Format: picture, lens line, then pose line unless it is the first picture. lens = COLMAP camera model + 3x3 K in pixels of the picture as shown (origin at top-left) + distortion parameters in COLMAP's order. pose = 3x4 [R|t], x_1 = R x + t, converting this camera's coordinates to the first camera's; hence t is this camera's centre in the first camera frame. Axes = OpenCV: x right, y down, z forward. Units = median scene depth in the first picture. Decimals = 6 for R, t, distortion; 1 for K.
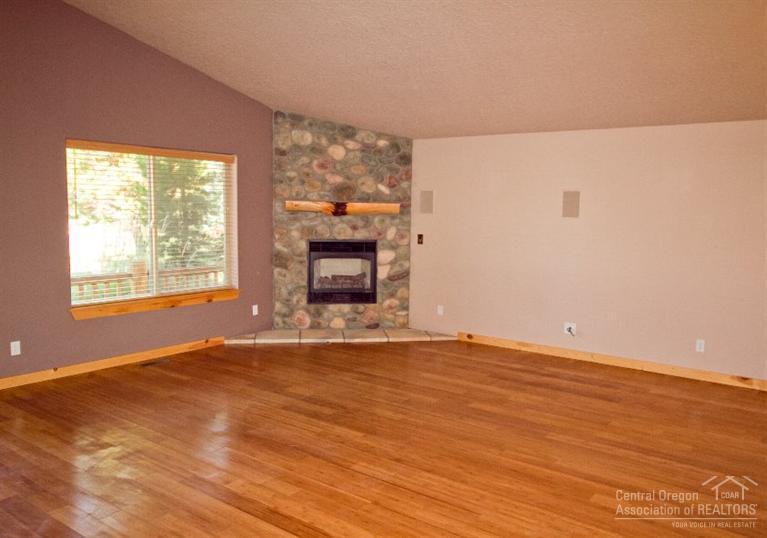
lens RADIAL K [[603.0, 0, 383.5], [0, 603.0, 269.0], [0, 0, 1]] dist [0.002490, 0.000490]
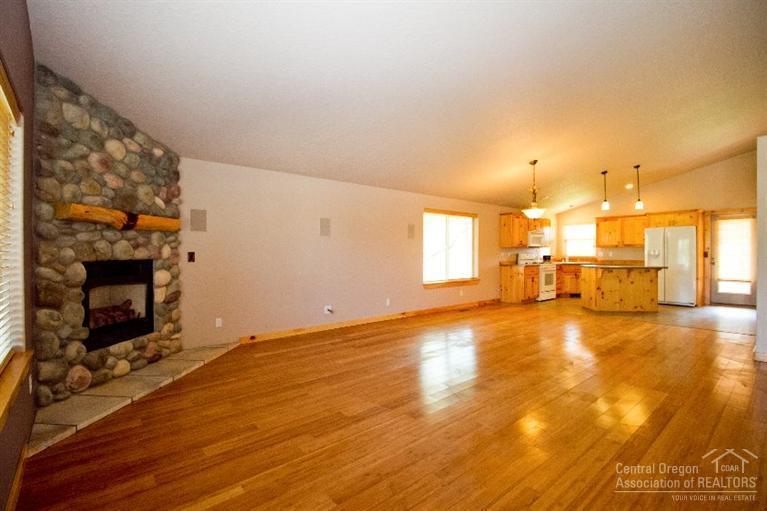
lens RADIAL K [[360.8, 0, 383.5], [0, 360.8, 255.5], [0, 0, 1]] dist [0.000700, -0.012616]
pose [[0.217689, -0.025315, 0.975690, -0.458889], [0.107917, 0.994158, 0.001717, -0.018820], [-0.970034, 0.104919, 0.219150, 0.568262]]
